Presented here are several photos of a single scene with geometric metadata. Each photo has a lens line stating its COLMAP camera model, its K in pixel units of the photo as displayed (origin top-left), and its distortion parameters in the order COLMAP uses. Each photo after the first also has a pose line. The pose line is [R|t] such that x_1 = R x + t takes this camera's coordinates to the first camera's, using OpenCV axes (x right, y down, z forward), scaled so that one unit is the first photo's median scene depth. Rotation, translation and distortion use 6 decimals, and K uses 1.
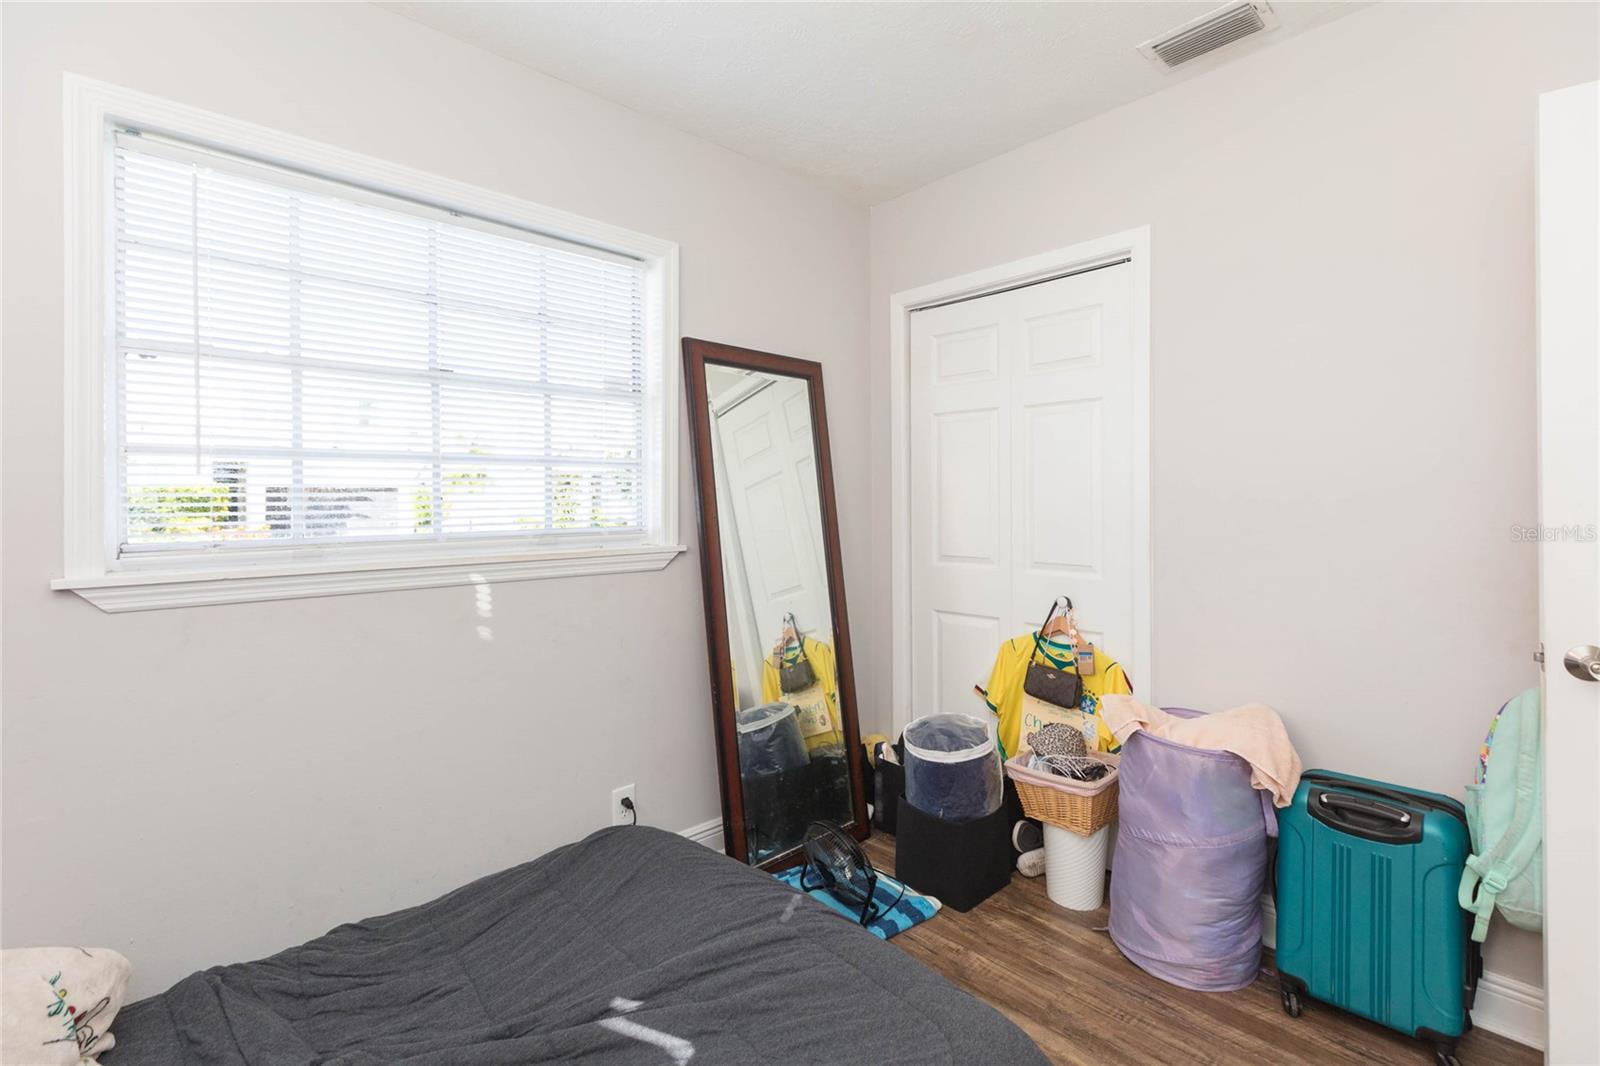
lens RADIAL K [[730.5, 0, 805.3], [0, 730.5, 521.7], [0, 0, 1]] dist [-0.000455, -0.000211]
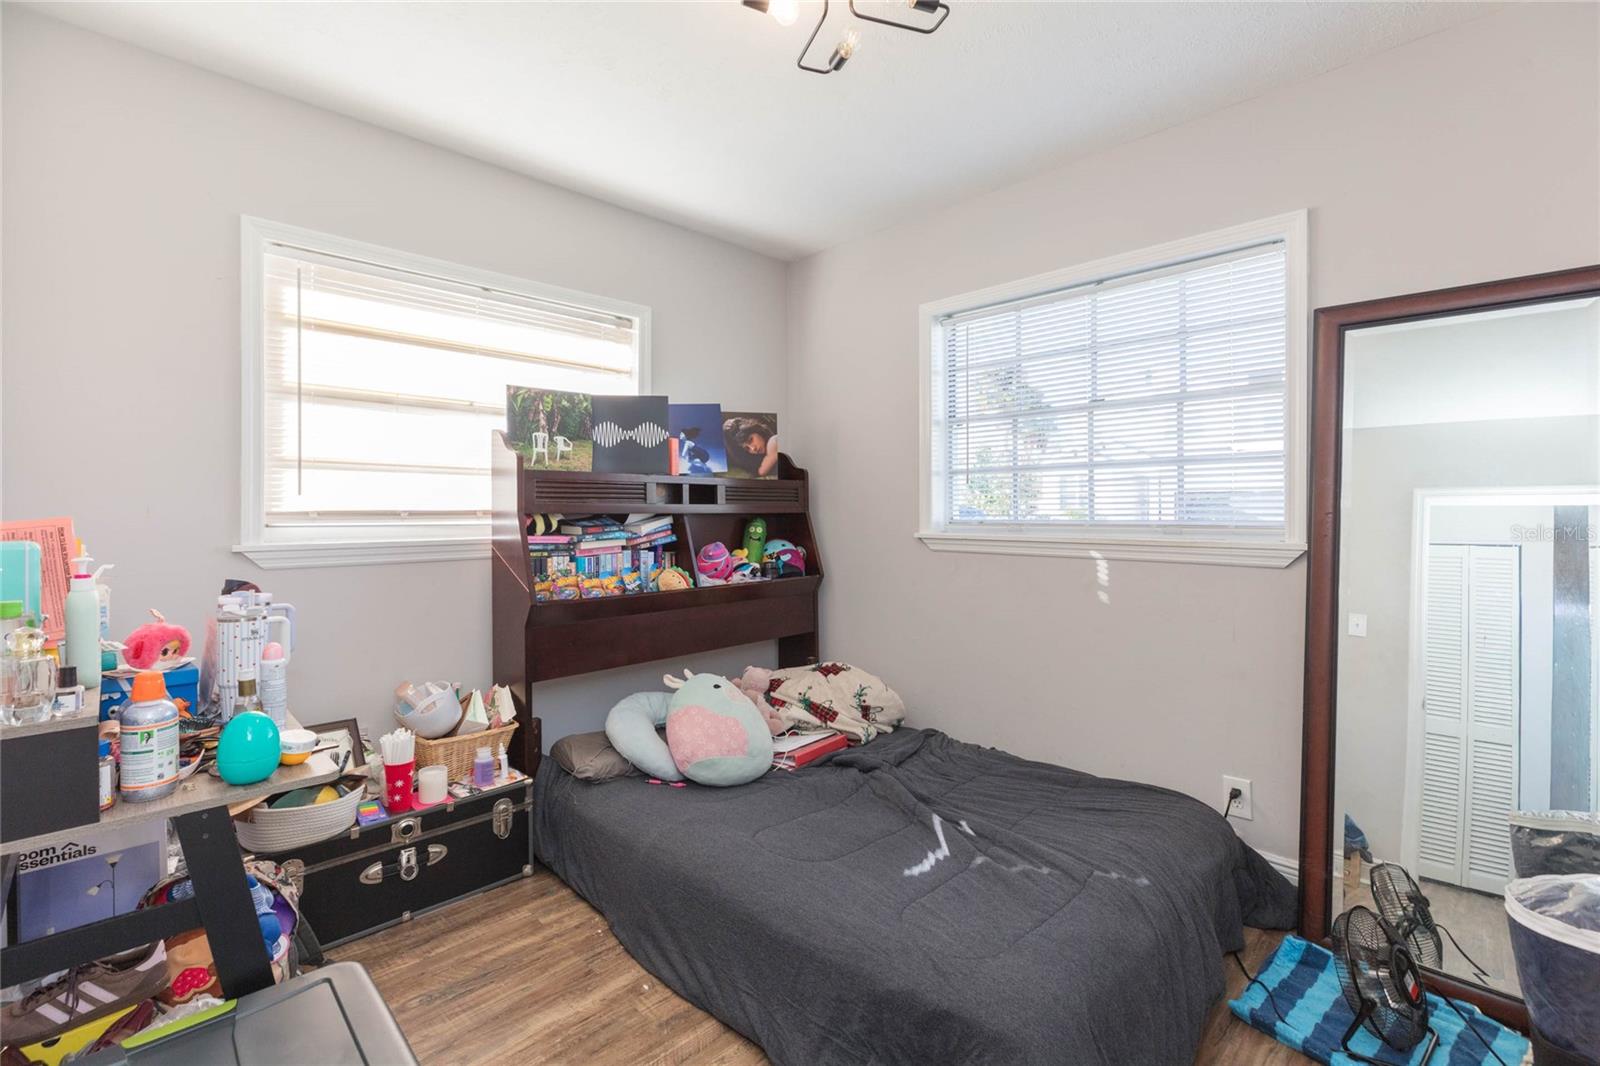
lens RADIAL K [[719.4, 0, 805.6], [0, 719.4, 548.3], [0, 0, 1]] dist [-0.000597, -0.000238]
pose [[0.013669, 0.060948, -0.998047, 0.845580], [-0.024820, 0.997854, 0.060596, -0.000856], [0.999598, 0.023943, 0.015152, 0.441491]]
